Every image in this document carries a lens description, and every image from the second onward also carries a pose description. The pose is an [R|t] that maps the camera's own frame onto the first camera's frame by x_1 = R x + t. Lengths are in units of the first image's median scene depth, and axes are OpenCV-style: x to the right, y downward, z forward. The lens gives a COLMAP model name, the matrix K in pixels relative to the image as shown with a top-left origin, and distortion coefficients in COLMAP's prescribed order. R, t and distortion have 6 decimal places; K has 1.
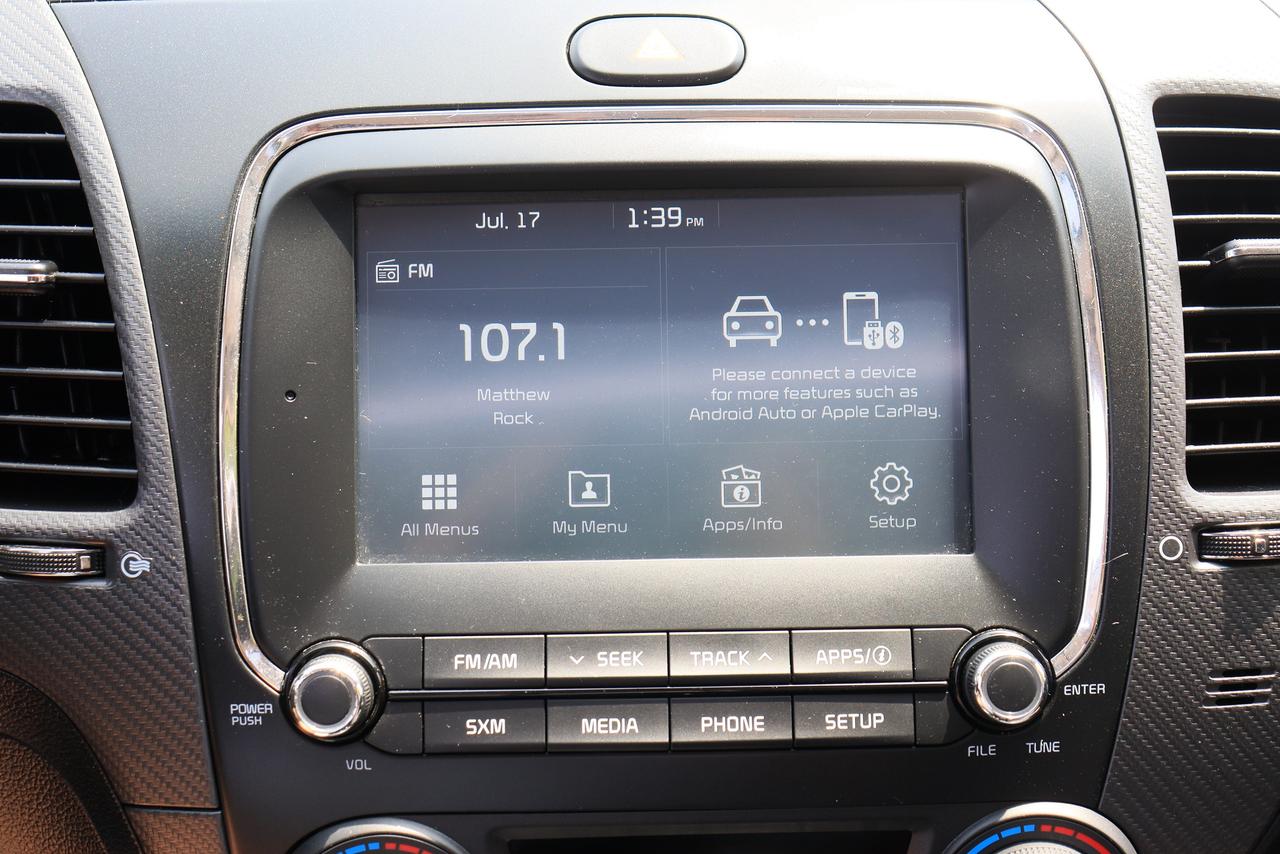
lens RADIAL K [[1827.8, 0, 646.5], [0, 1827.8, 429.1], [0, 0, 1]] dist [0.007889, 0.000000]
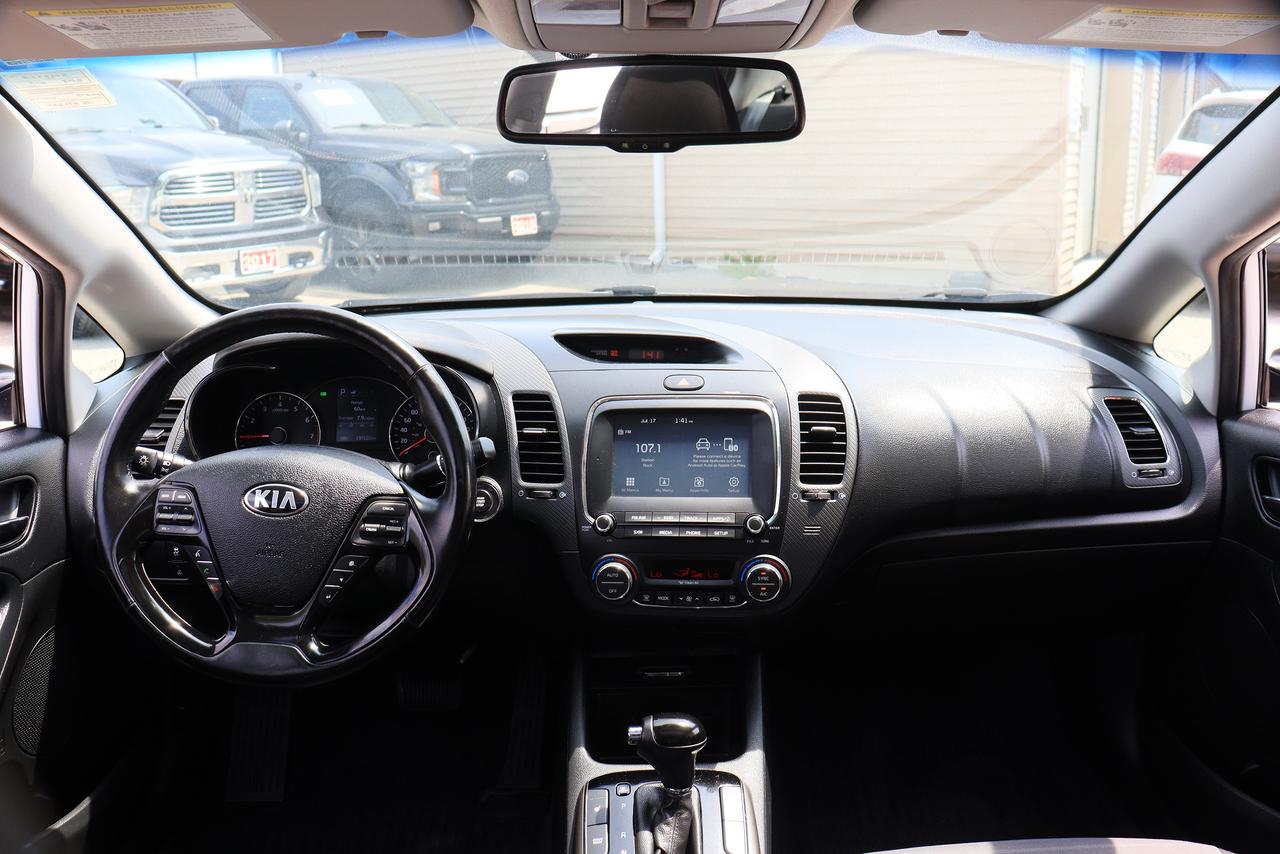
lens RADIAL K [[1042.0, 0, 665.8], [0, 1042.0, 421.5], [0, 0, 1]] dist [-0.165811, 0.110016]
pose [[0.990766, 0.010473, -0.135177, 0.314338], [-0.032207, 0.986654, -0.159615, 0.295255], [0.131701, 0.162495, 0.977880, -1.491205]]
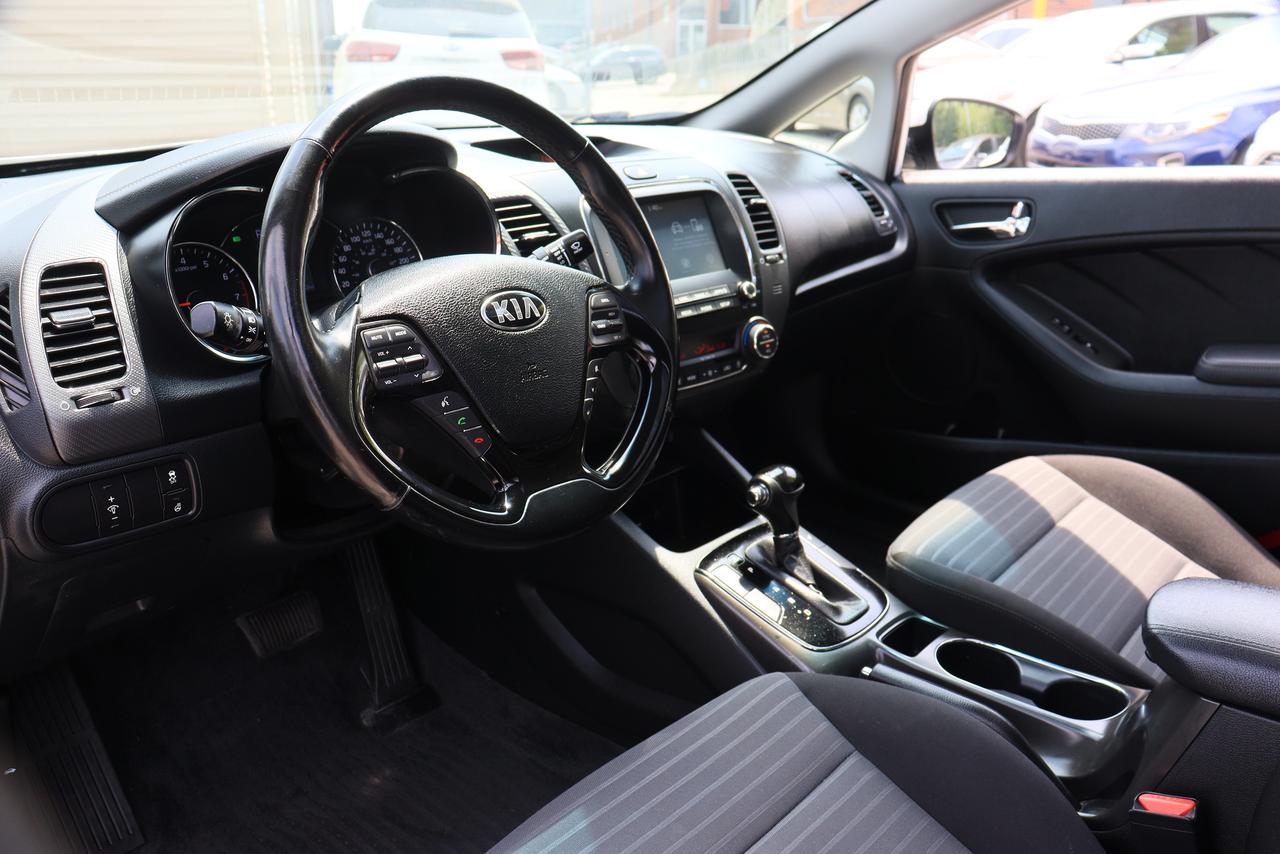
lens RADIAL K [[1042.0, 0, 680.0], [0, 1042.0, 431.6], [0, 0, 1]] dist [-0.165811, 0.110016]
pose [[0.763577, -0.230829, 0.603049, -1.639413], [0.265261, 0.963613, 0.032970, 0.352790], [-0.588716, 0.134791, 0.797022, -0.999851]]
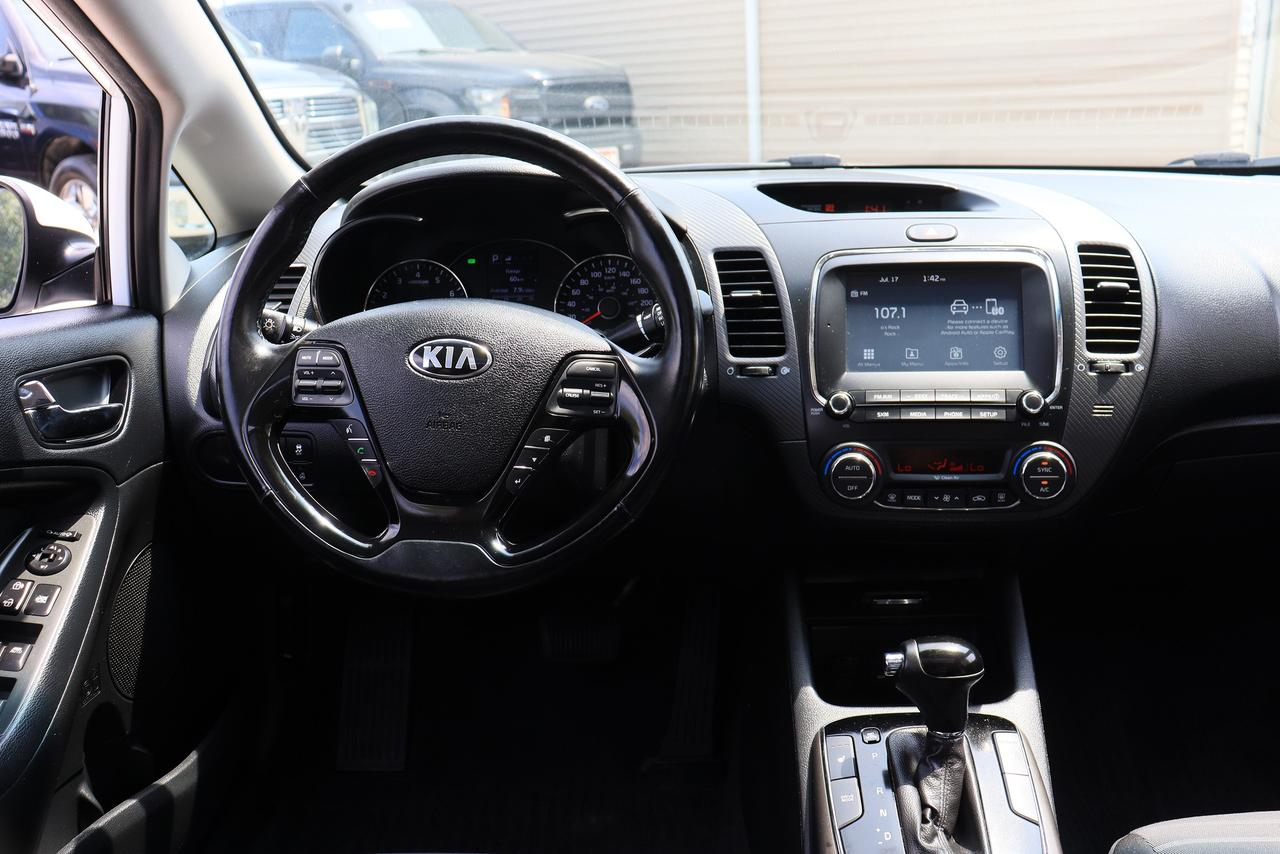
lens RADIAL K [[1152.3, 0, 666.9], [0, 1152.3, 431.8], [0, 0, 1]] dist [-0.123409, 0.044436]
pose [[0.979105, 0.010939, -0.203061, -0.045079], [-0.036526, 0.991772, -0.122695, 0.479000], [0.200048, 0.127548, 0.971449, -1.232985]]
